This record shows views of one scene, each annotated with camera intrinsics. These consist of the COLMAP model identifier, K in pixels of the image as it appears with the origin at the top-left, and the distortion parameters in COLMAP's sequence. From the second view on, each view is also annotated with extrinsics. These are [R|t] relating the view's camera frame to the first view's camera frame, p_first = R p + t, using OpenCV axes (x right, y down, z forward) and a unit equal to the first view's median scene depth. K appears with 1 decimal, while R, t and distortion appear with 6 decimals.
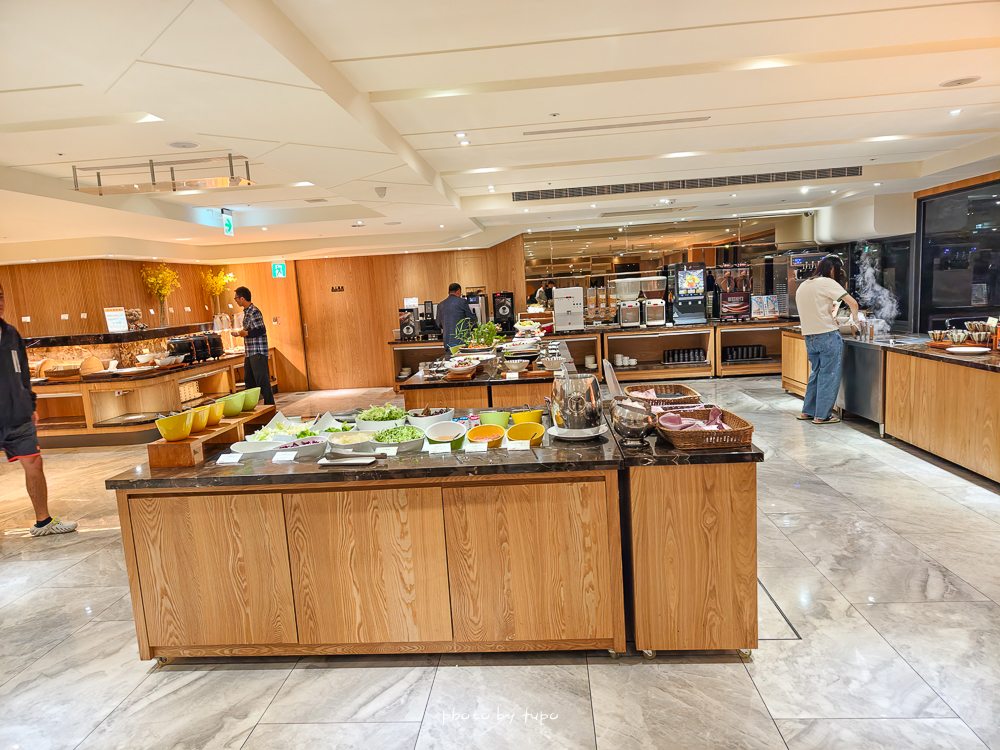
lens RADIAL K [[613.6, 0, 500.0], [0, 613.6, 375.0], [0, 0, 1]] dist [0.040295, -0.000074]
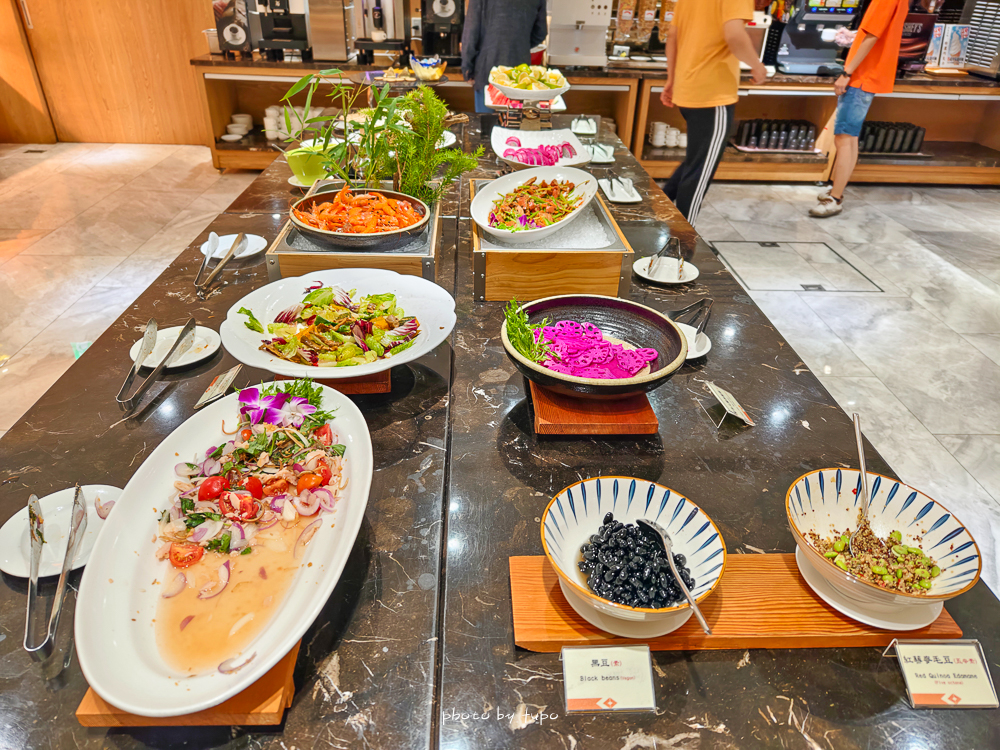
lens RADIAL K [[667.2, 0, 500.0], [0, 667.2, 375.0], [0, 0, 1]] dist [-0.002467, -0.002131]
pose [[0.989322, 0.016652, 0.144795, -0.019831], [-0.073053, 0.916305, 0.393763, -0.051553], [-0.126120, -0.400136, 0.907736, 0.424820]]
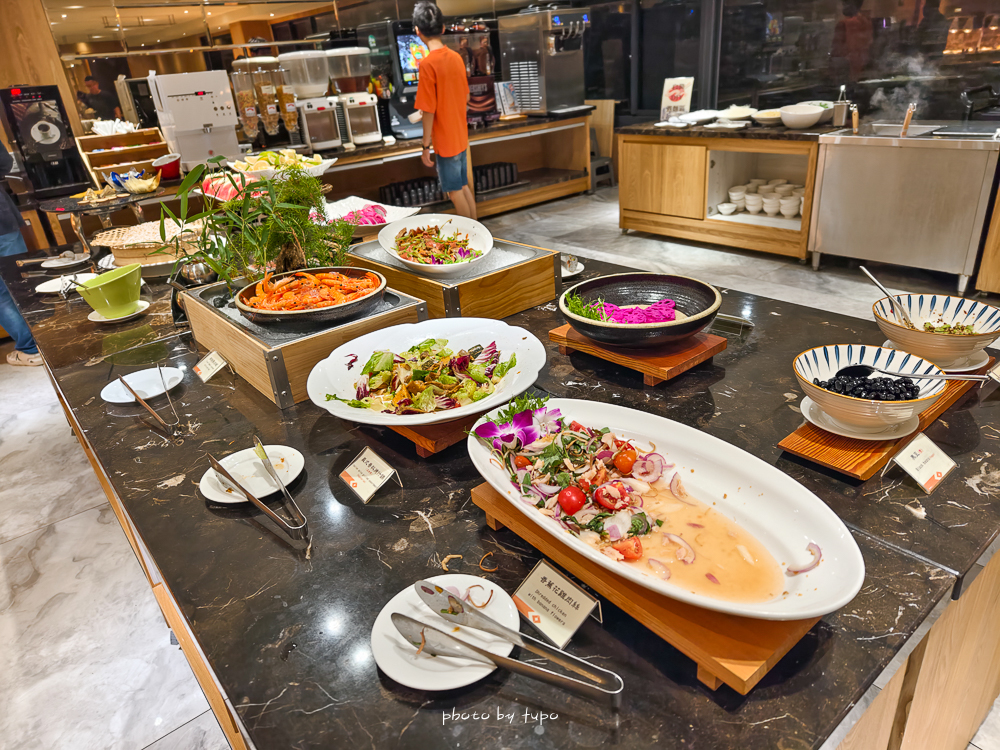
lens RADIAL K [[680.7, 0, 500.0], [0, 680.7, 375.0], [0, 0, 1]] dist [0.000782, 0.000260]
pose [[0.717523, -0.290955, 0.632855, -0.109966], [0.134944, 0.949430, 0.283502, -0.040279], [-0.683338, -0.118020, 0.720501, 0.451728]]
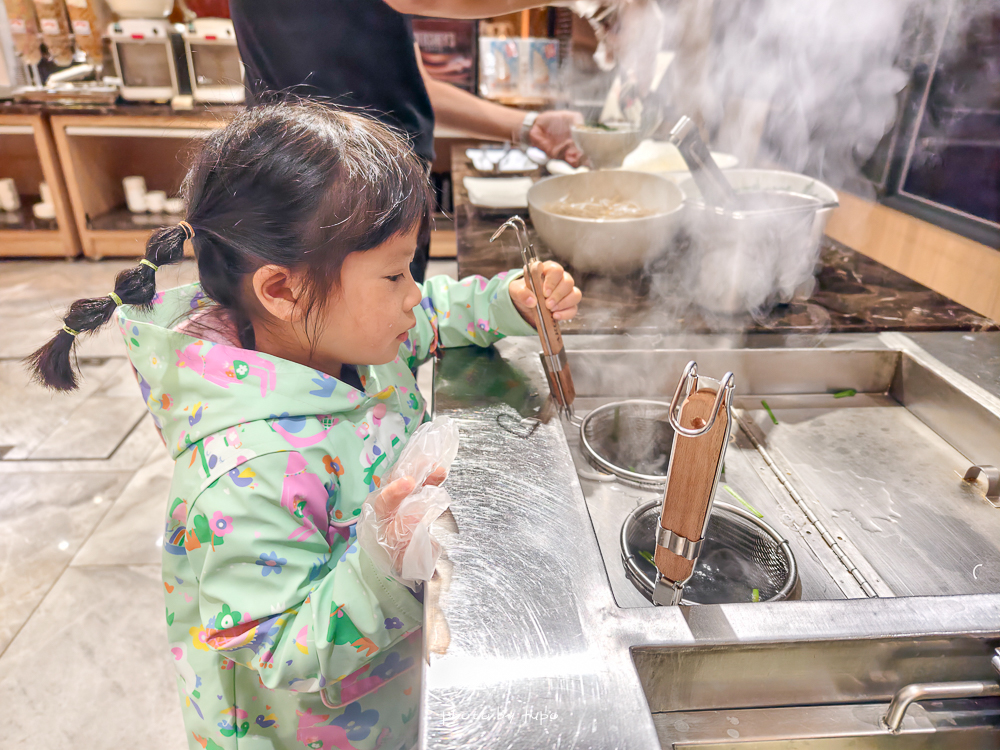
lens RADIAL K [[680.7, 0, 500.0], [0, 680.7, 375.0], [0, 0, 1]] dist [0.000782, 0.000260]
pose [[0.986052, 0.009471, 0.166169, 0.347232], [-0.058671, 0.954071, 0.293779, -0.055375], [-0.155755, -0.299431, 0.941319, 0.555823]]
